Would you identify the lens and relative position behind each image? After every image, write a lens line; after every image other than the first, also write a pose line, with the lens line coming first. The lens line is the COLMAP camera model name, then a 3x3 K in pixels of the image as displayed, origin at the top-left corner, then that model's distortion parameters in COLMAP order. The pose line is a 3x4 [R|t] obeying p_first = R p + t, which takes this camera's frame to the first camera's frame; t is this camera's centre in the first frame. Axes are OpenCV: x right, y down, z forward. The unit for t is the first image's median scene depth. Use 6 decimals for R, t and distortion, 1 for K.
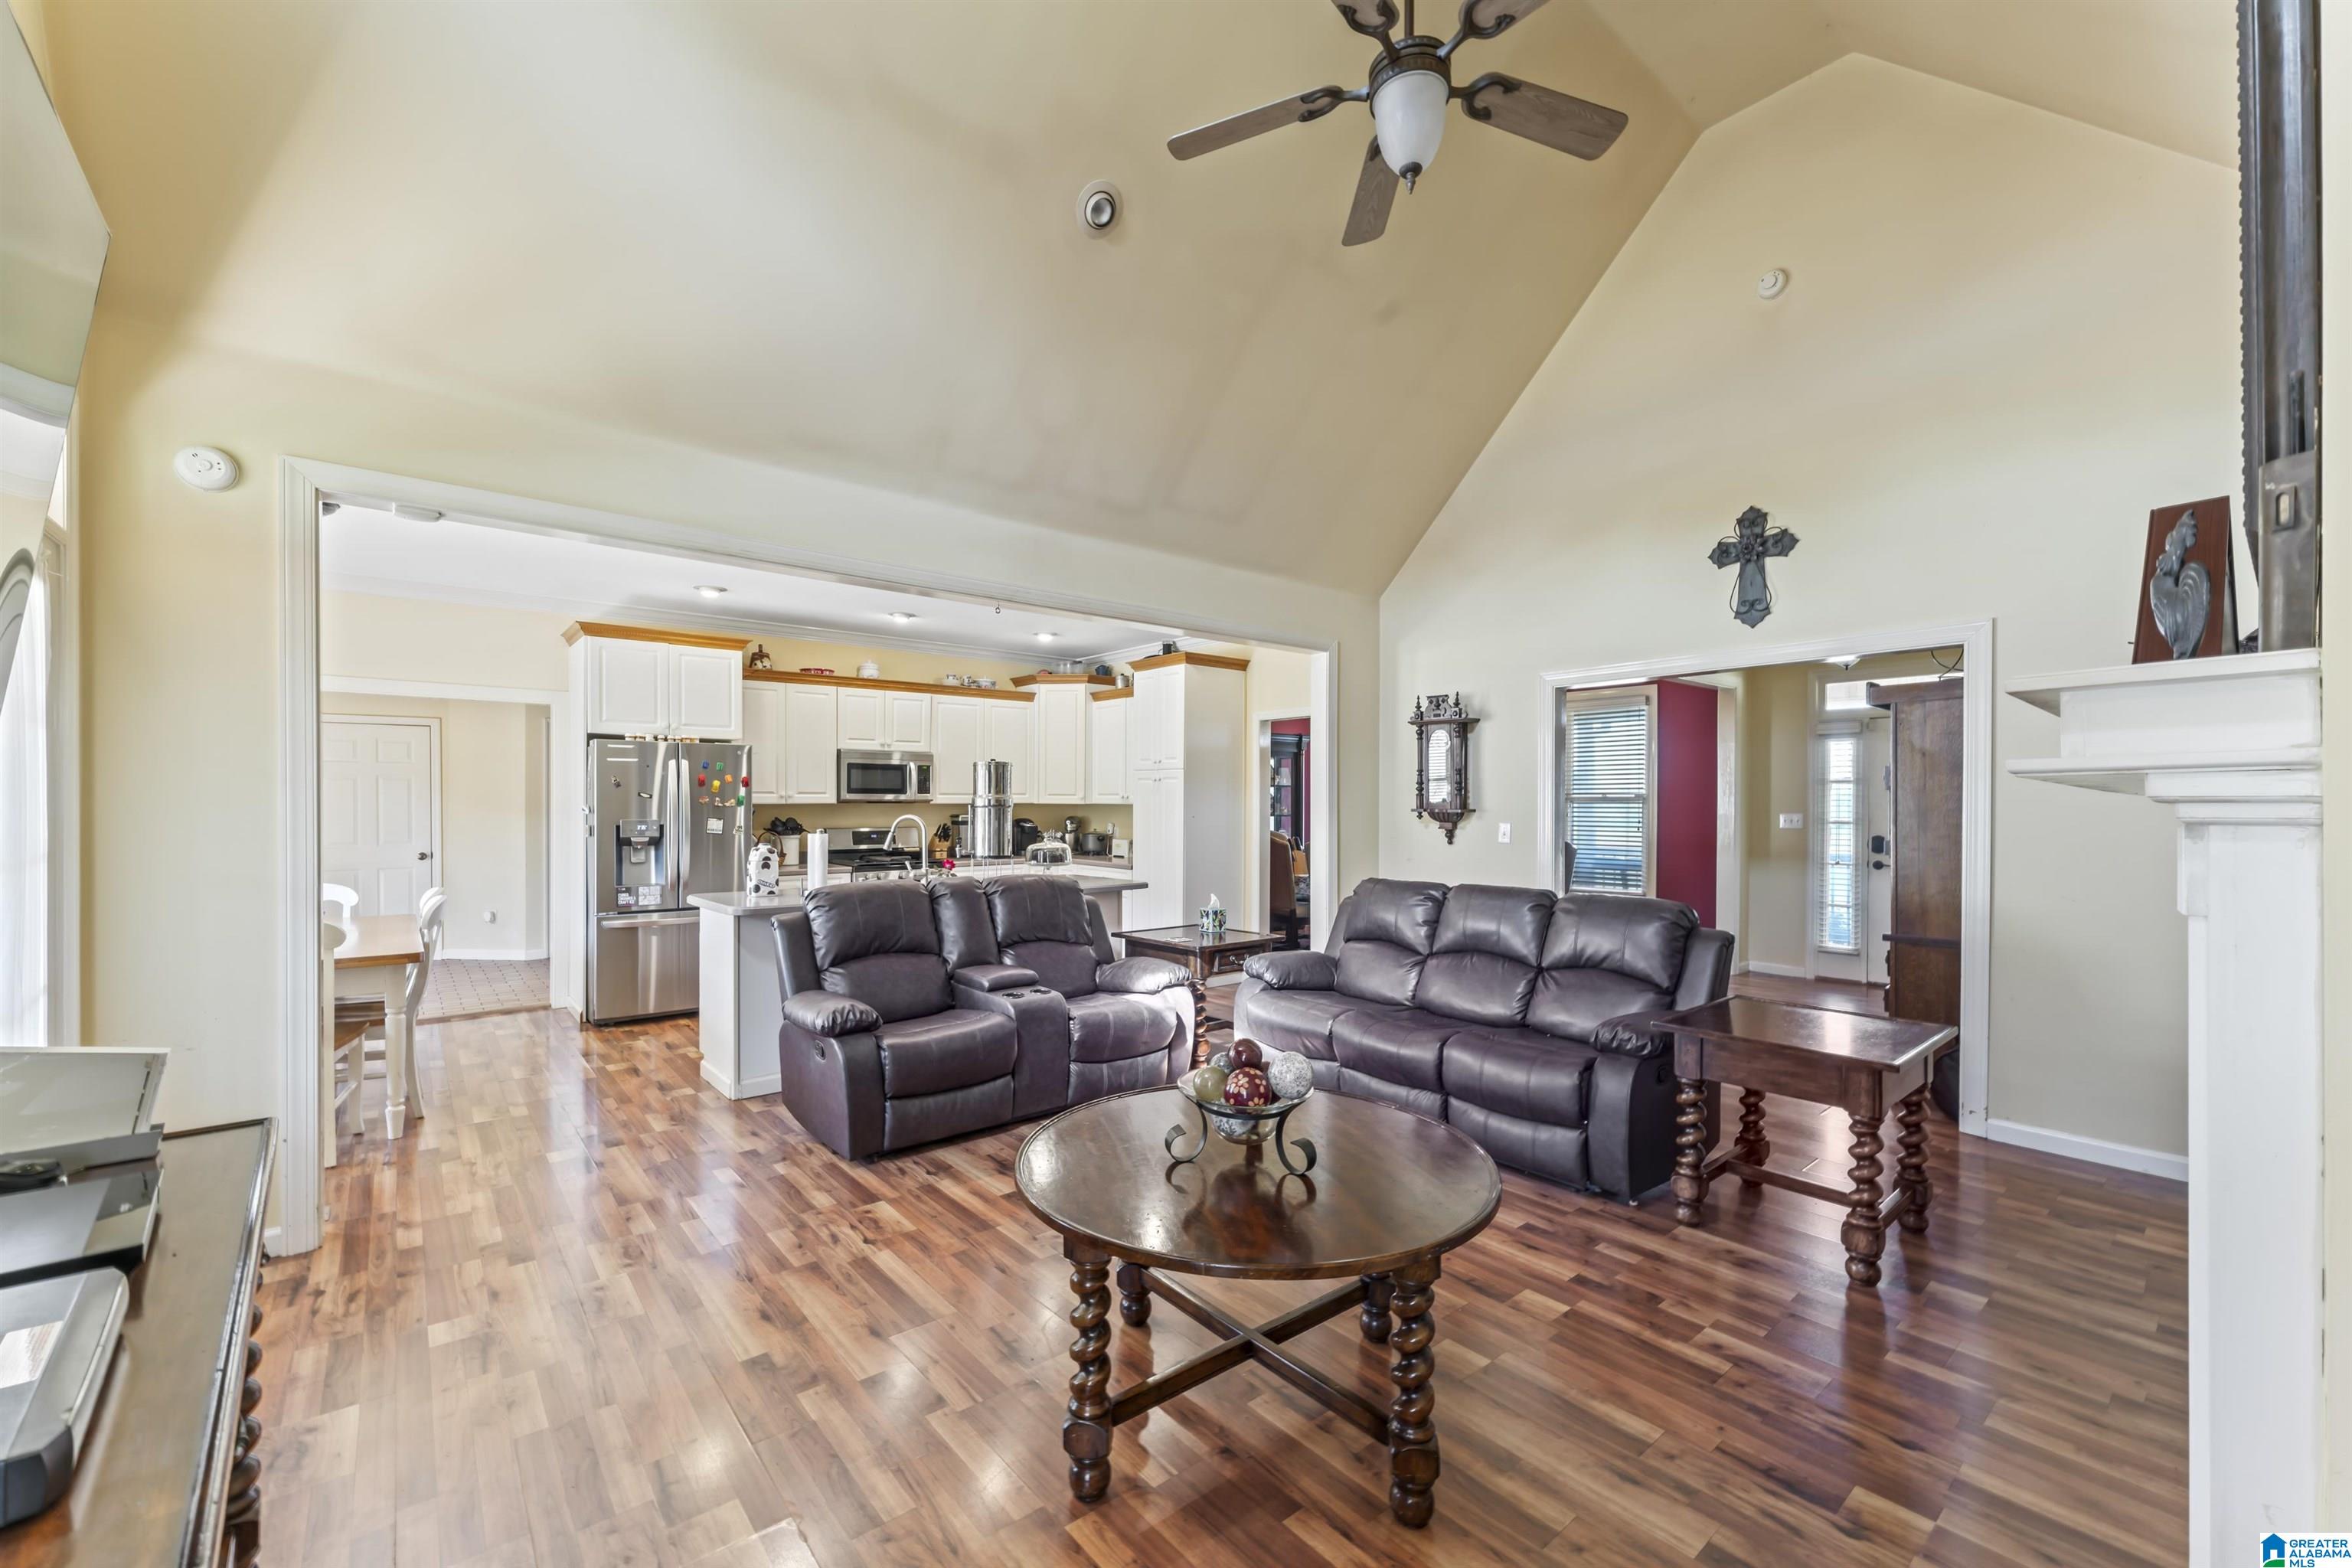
lens RADIAL K [[940.6, 0, 1178.8], [0, 940.6, 803.6], [0, 0, 1]] dist [0.002644, -0.000304]
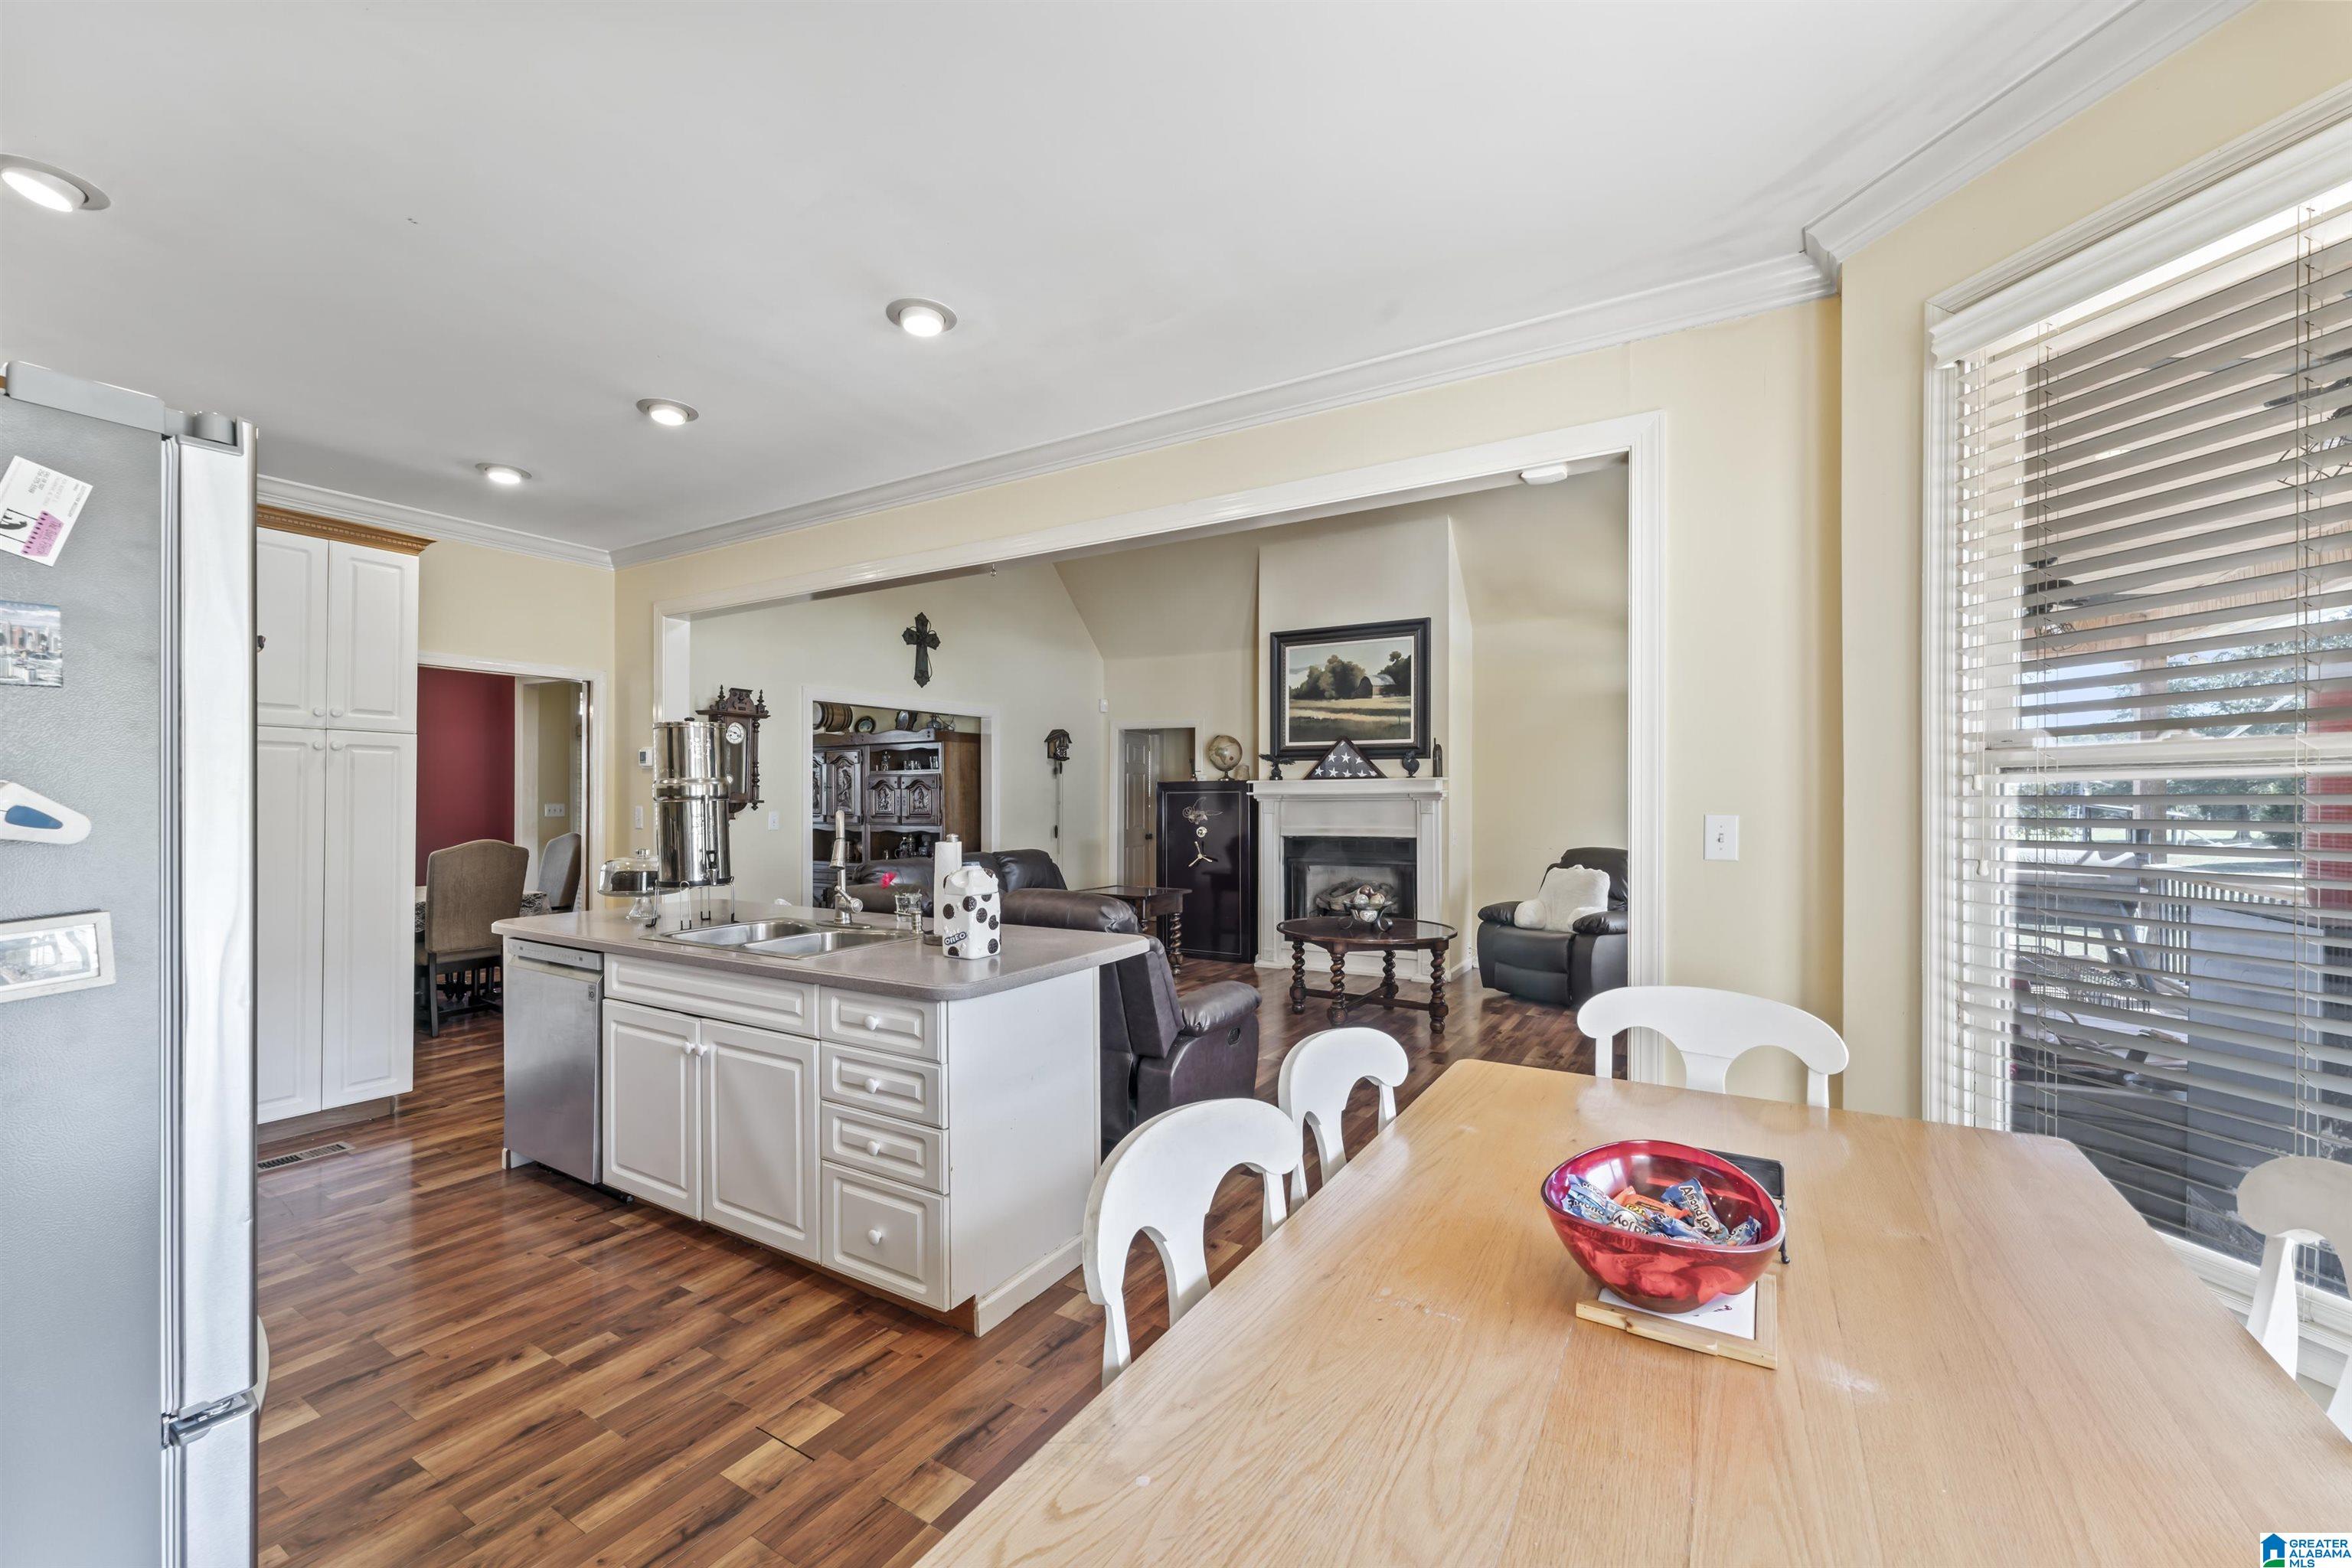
lens RADIAL K [[940.6, 0, 1169.4], [0, 940.6, 796.5], [0, 0, 1]] dist [0.002644, -0.000304]
pose [[-0.319434, 0.000530, 0.947608, -0.831039], [-0.002206, 0.999997, -0.001303, 0.001876], [-0.947606, -0.002507, -0.319432, 0.869913]]
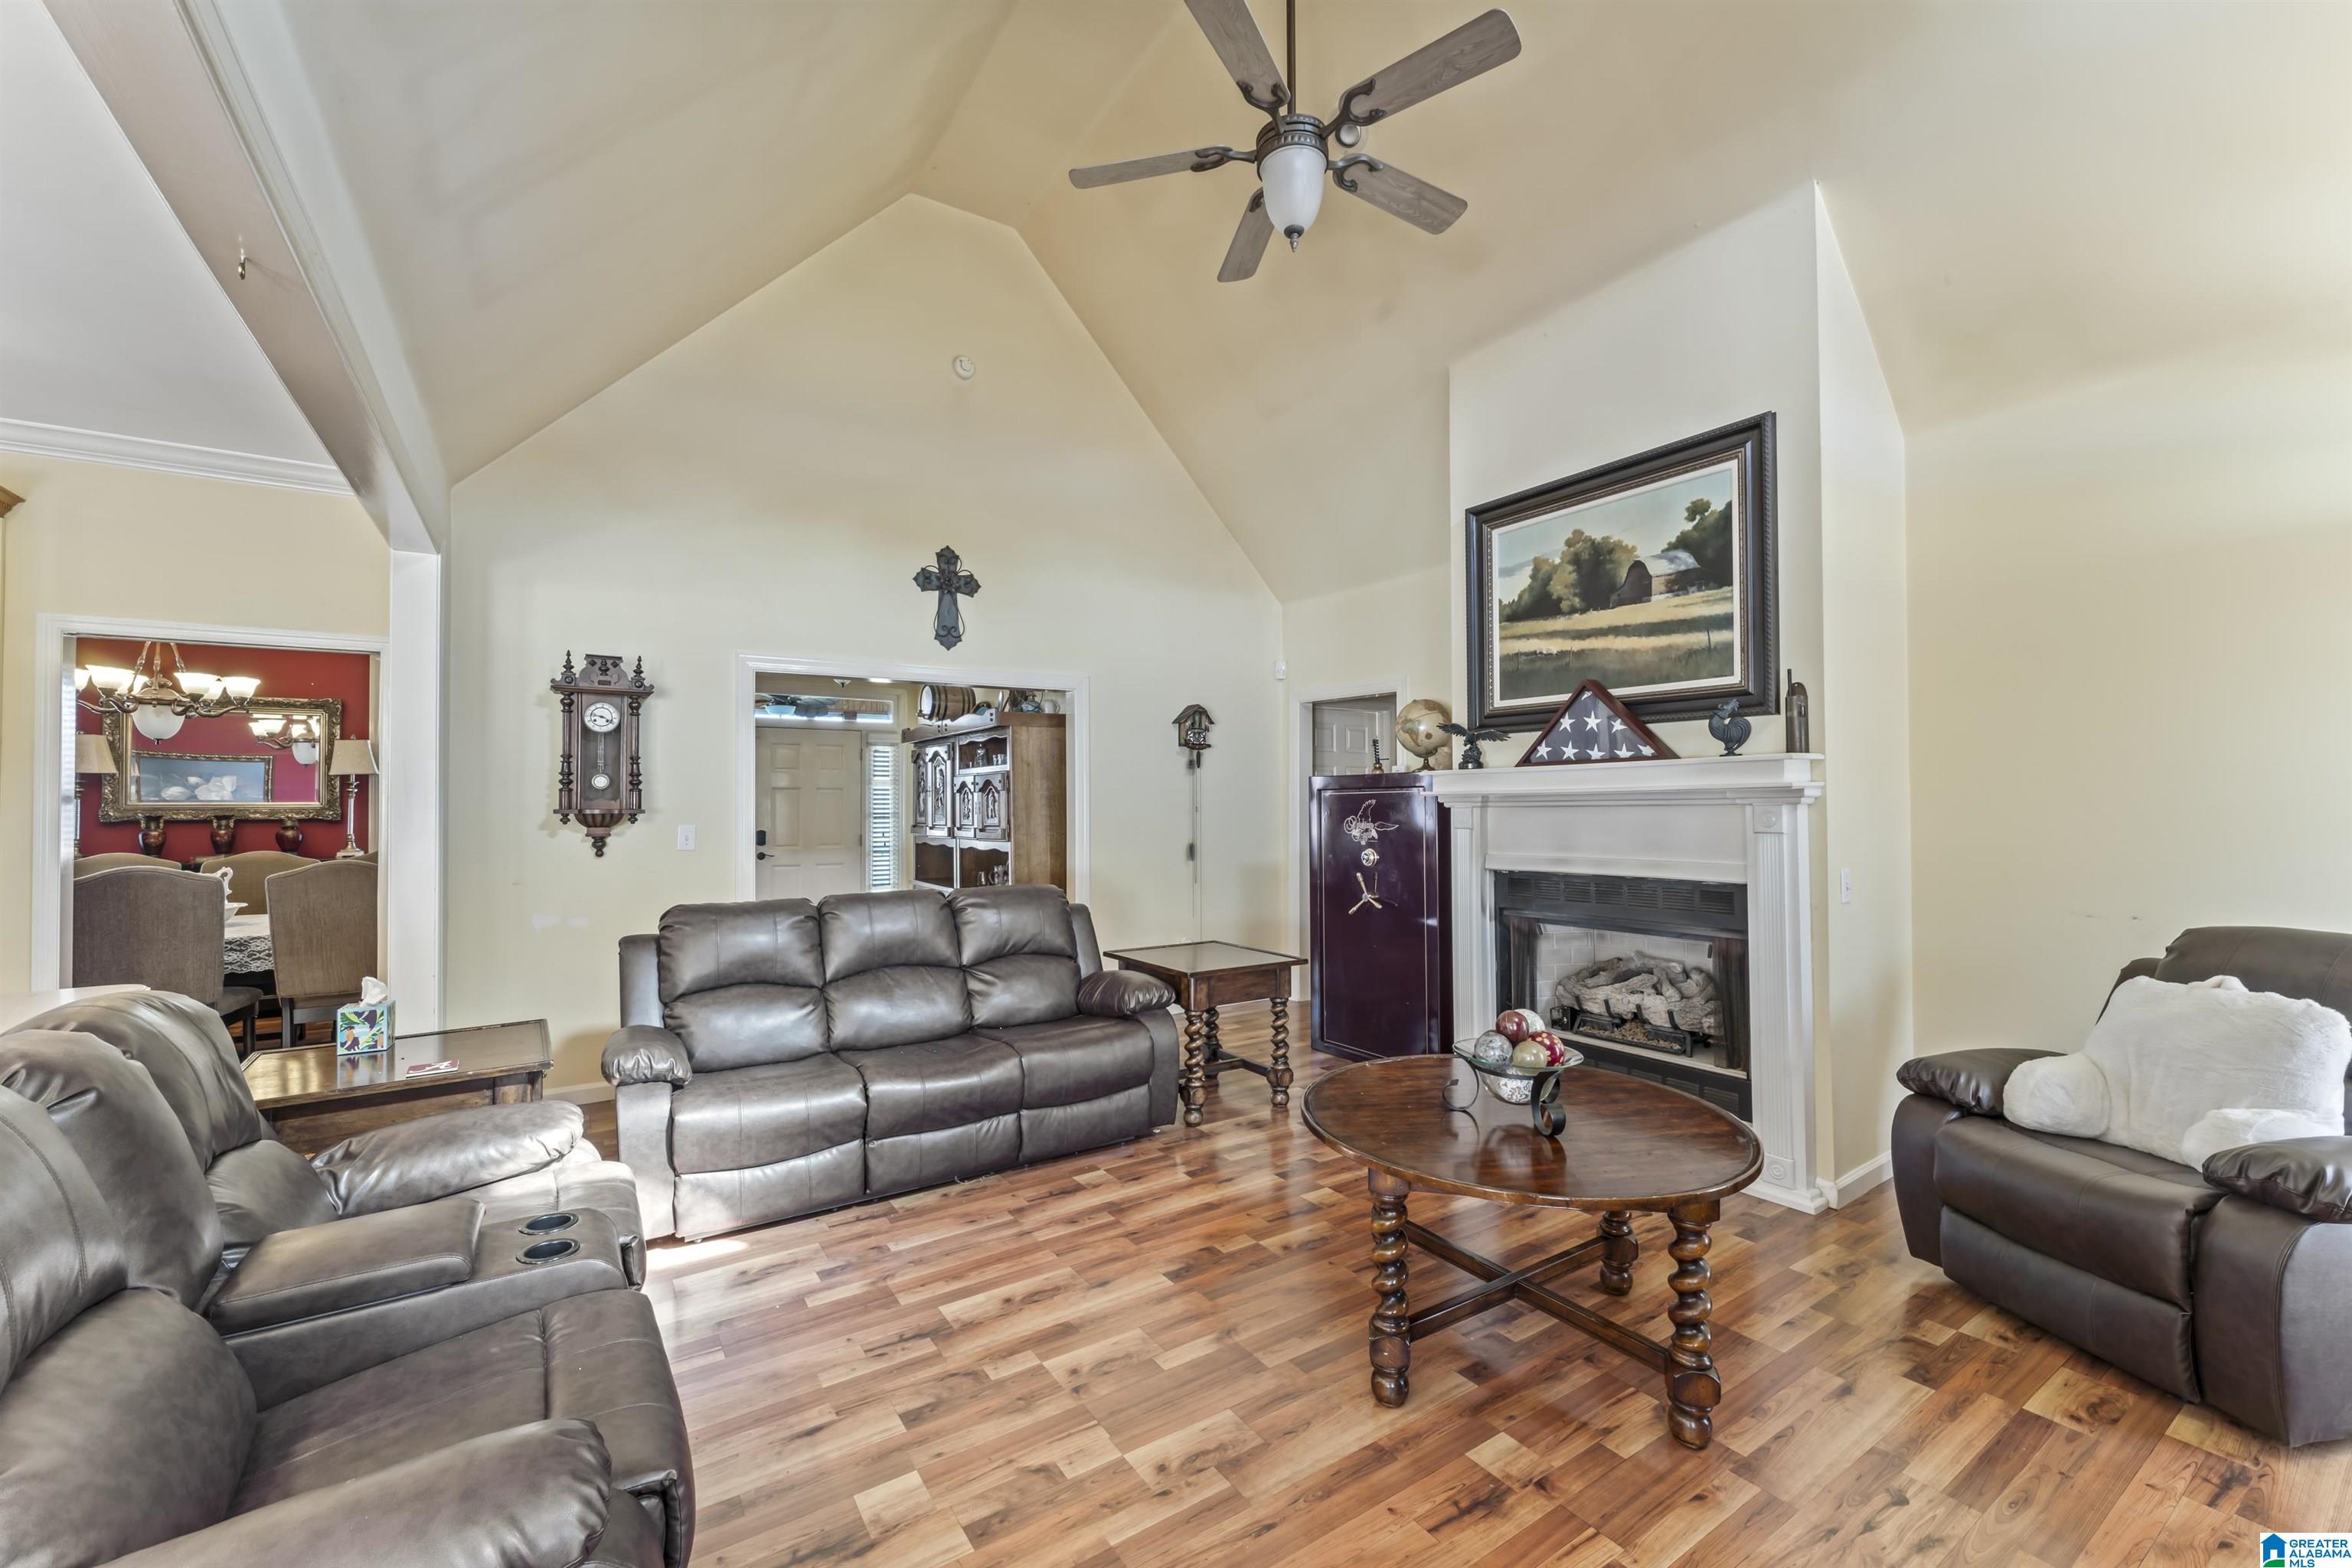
lens RADIAL K [[940.6, 0, 1162.9], [0, 940.6, 786.2], [0, 0, 1]] dist [0.002644, -0.000304]
pose [[0.122305, 0.017585, 0.992337, -0.397425], [0.003867, 0.999827, -0.018194, 0.002564], [-0.992485, 0.006062, 0.122216, 0.465704]]
